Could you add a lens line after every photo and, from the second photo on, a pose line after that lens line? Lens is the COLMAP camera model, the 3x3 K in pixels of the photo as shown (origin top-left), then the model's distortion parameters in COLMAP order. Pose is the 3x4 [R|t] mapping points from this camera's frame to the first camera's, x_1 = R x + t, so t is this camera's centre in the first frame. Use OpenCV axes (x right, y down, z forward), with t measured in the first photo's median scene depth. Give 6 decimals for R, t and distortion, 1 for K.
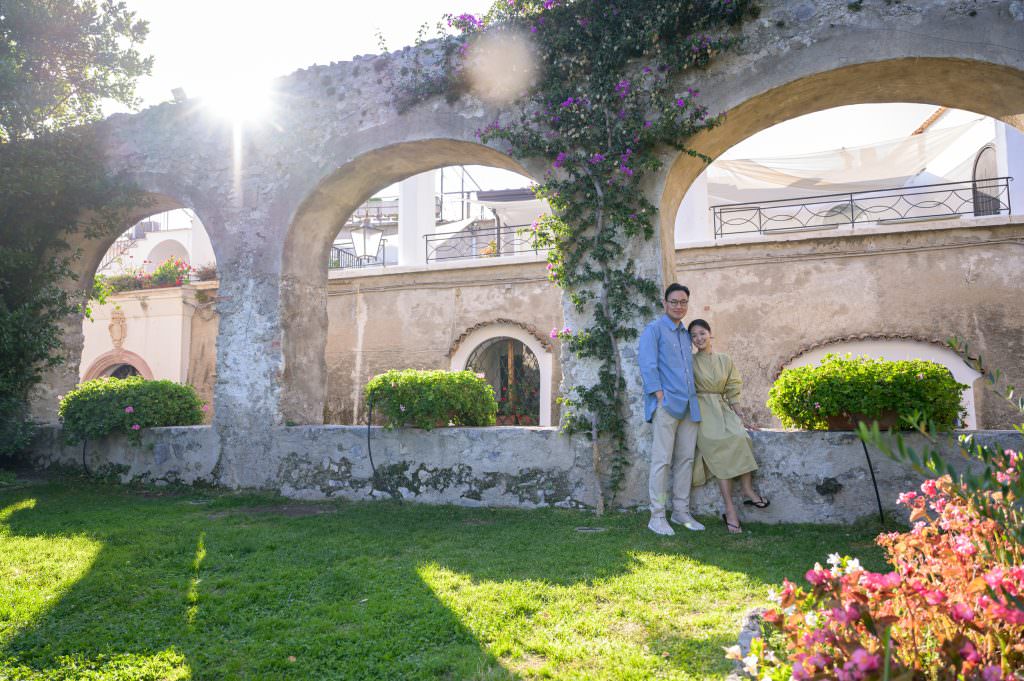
lens RADIAL K [[619.4, 0, 512.0], [0, 619.4, 340.5], [0, 0, 1]] dist [-0.001339, 0.002605]
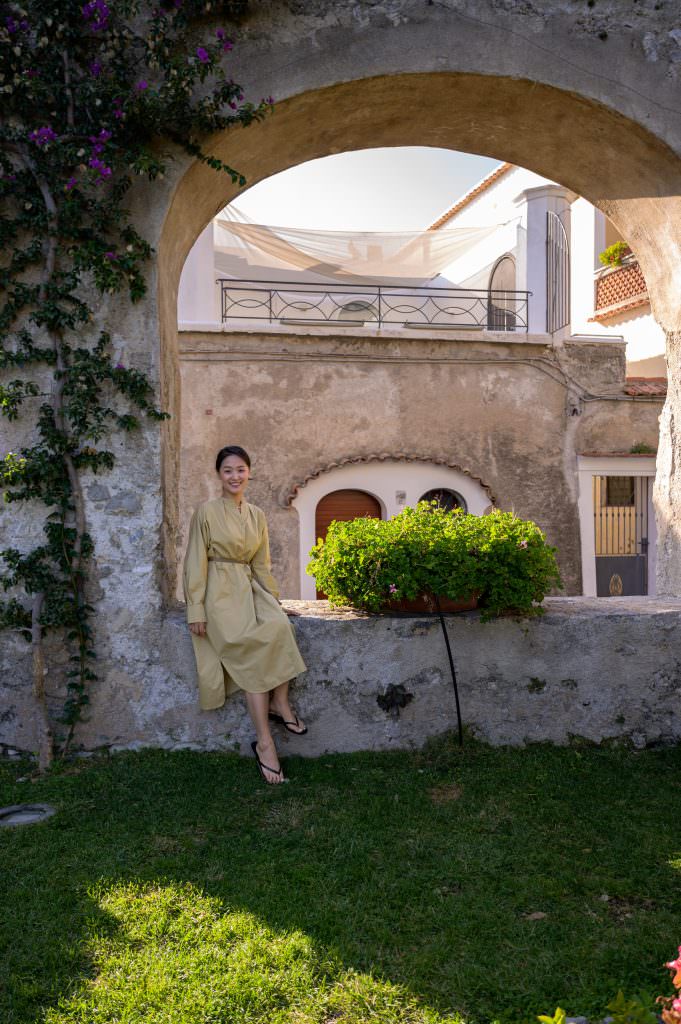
lens RADIAL K [[746.9, 0, 340.5], [0, 746.9, 512.0], [0, 0, 1]] dist [-0.013257, 0.001142]
pose [[0.882024, -0.001385, 0.471203, 0.056095], [-0.041656, 0.995851, 0.080901, -0.029094], [-0.469360, -0.090985, 0.878307, 0.265068]]
